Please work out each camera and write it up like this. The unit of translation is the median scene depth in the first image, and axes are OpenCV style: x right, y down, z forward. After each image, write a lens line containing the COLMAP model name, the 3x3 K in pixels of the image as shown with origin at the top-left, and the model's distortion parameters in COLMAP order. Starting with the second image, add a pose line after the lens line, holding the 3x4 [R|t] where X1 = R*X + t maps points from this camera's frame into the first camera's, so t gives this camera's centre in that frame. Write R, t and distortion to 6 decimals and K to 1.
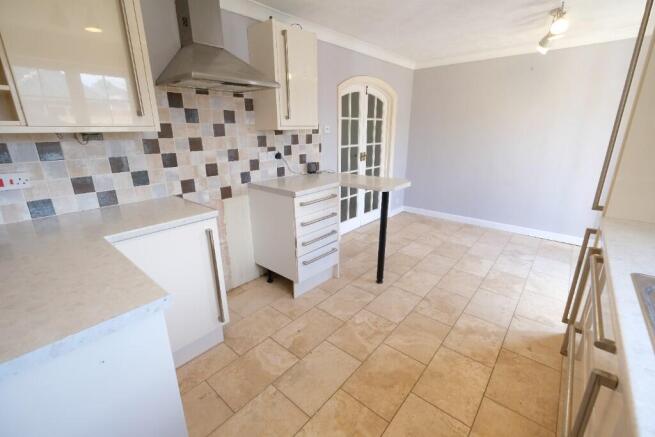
lens RADIAL K [[285.9, 0, 327.4], [0, 285.9, 214.9], [0, 0, 1]] dist [-0.000713, -0.000185]
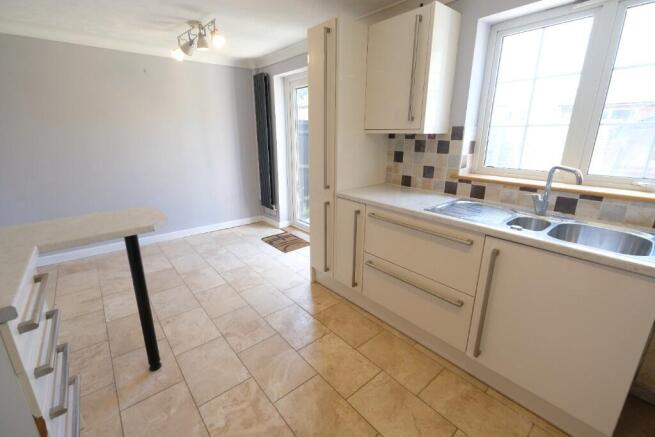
lens RADIAL K [[285.9, 0, 327.4], [0, 285.9, 214.9], [0, 0, 1]] dist [-0.000713, -0.000185]
pose [[0.159977, -0.266763, 0.950392, -0.348654], [0.282736, 0.934836, 0.214805, -0.147200], [-0.945763, 0.234346, 0.224976, 0.500365]]
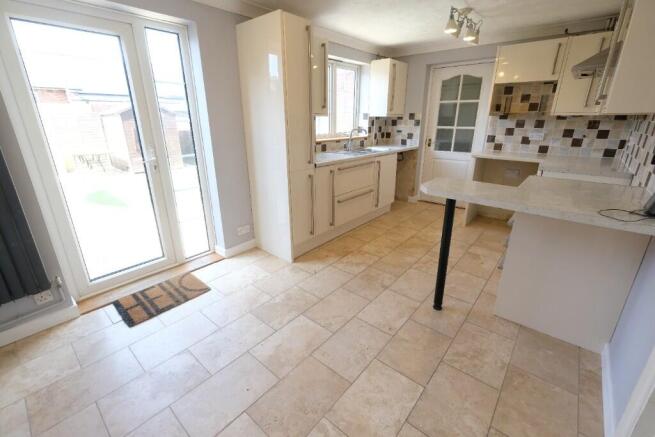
lens RADIAL K [[285.9, 0, 327.4], [0, 285.9, 214.9], [0, 0, 1]] dist [-0.000713, -0.000185]
pose [[-0.999949, 0.009850, -0.002424, 0.611463], [0.006589, 0.812390, 0.583078, -0.557181], [0.007712, 0.583032, -0.812413, 1.864377]]
